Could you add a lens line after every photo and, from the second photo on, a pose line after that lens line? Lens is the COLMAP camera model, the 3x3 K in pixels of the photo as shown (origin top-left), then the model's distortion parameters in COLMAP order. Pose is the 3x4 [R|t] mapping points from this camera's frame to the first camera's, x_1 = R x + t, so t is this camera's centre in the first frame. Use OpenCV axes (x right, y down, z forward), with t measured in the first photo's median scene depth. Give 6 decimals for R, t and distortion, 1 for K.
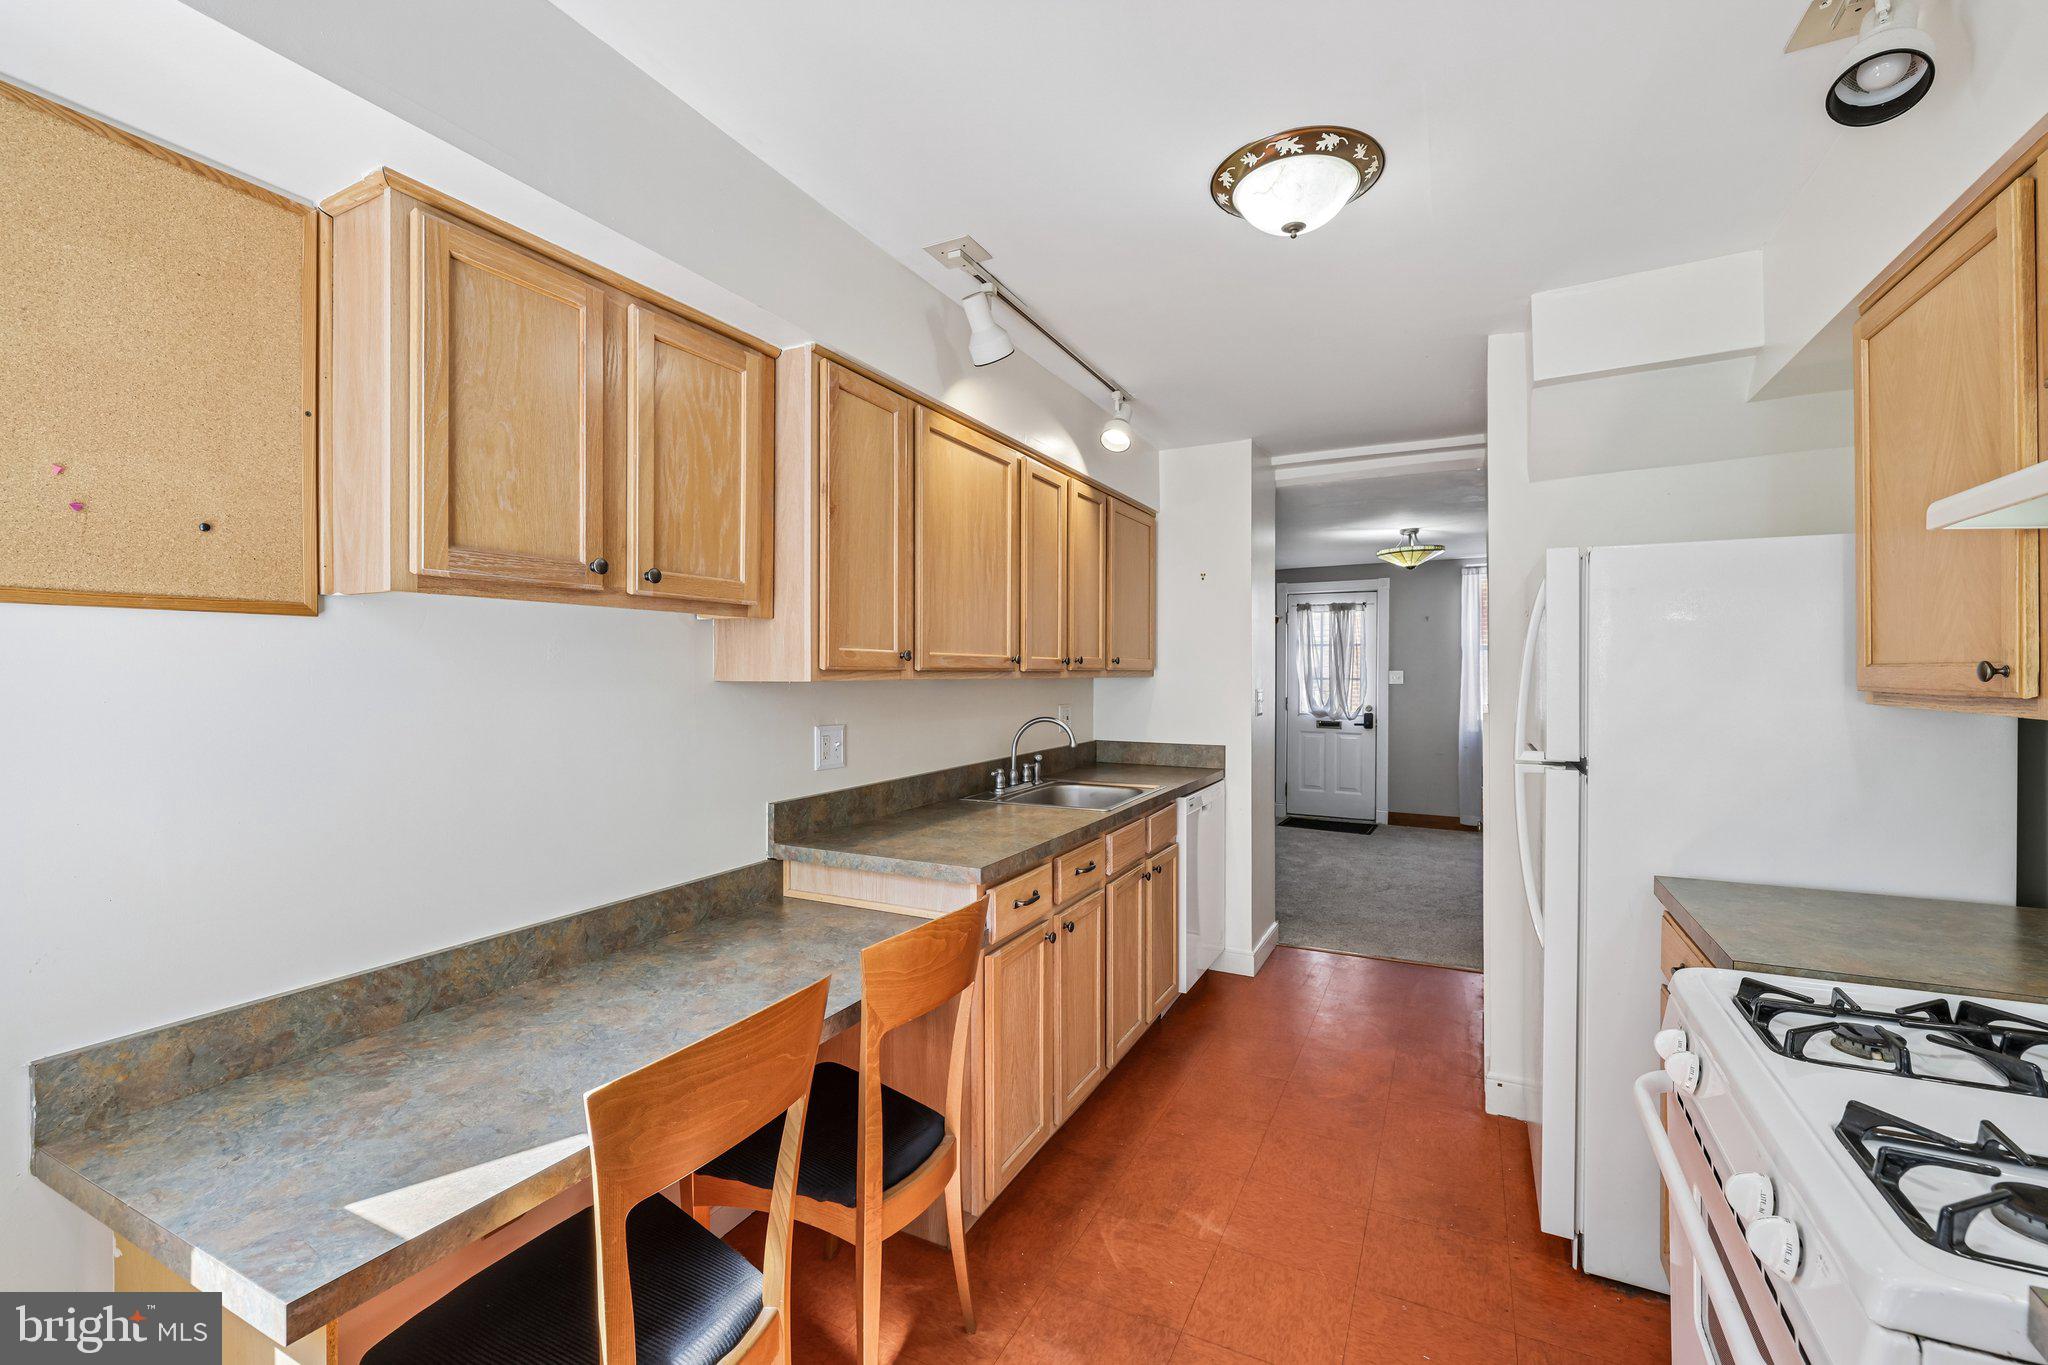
lens RADIAL K [[885.2, 0, 1013.1], [0, 885.2, 678.8], [0, 0, 1]] dist [-0.000690, 0.000543]
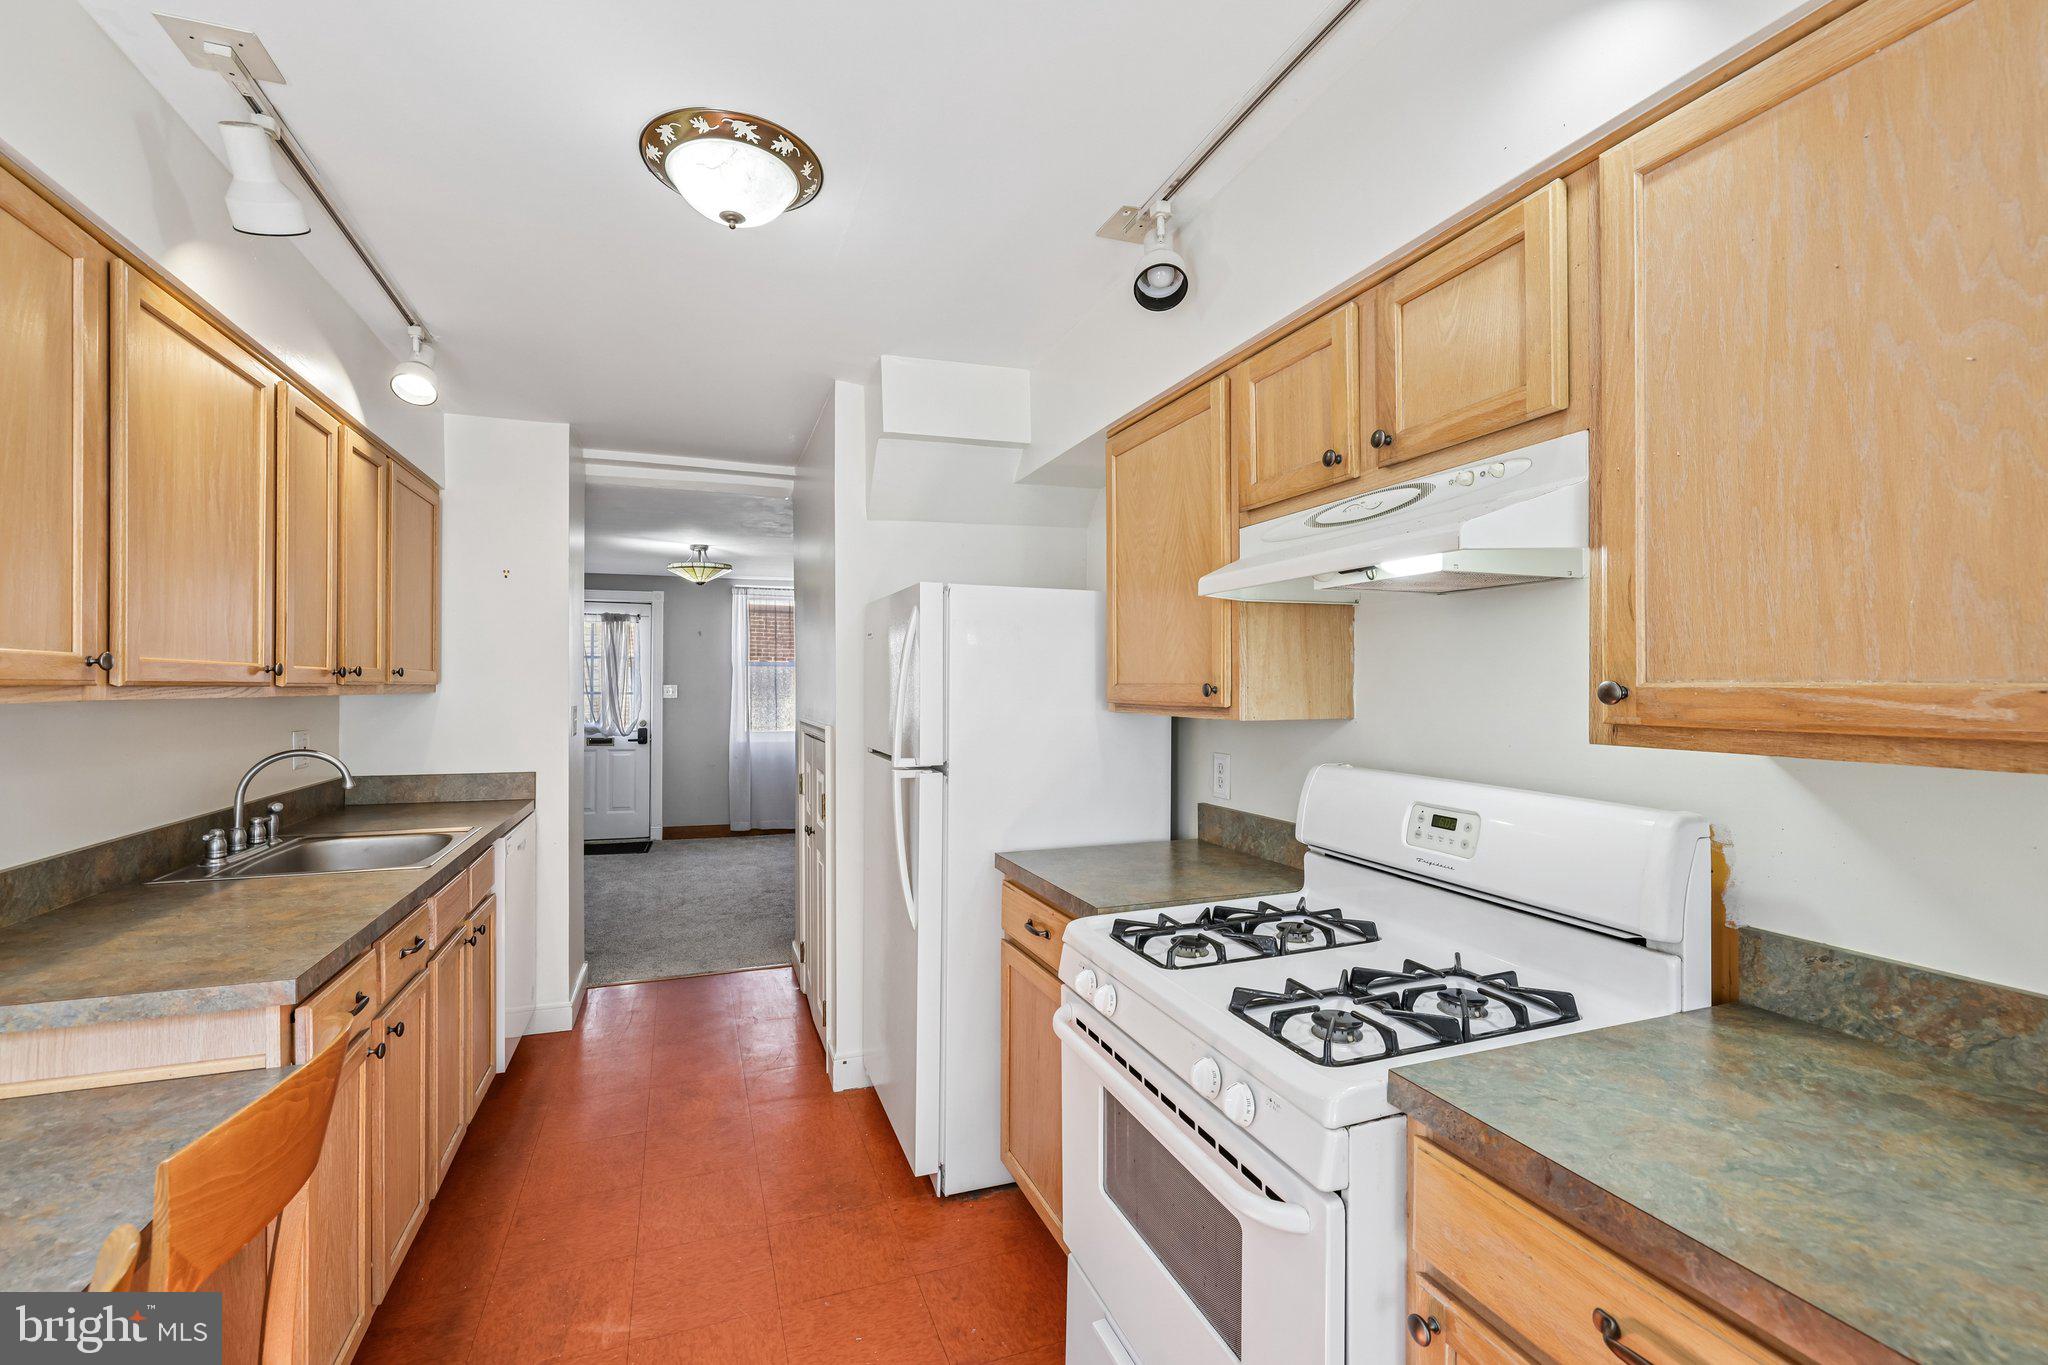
lens RADIAL K [[885.2, 0, 1027.2], [0, 885.2, 690.1], [0, 0, 1]] dist [-0.000690, 0.000543]
pose [[0.670202, -0.001352, 0.742178, -0.102478], [0.003011, 0.999995, -0.000897, -0.002833], [-0.742173, 0.002836, 0.670203, 0.080911]]
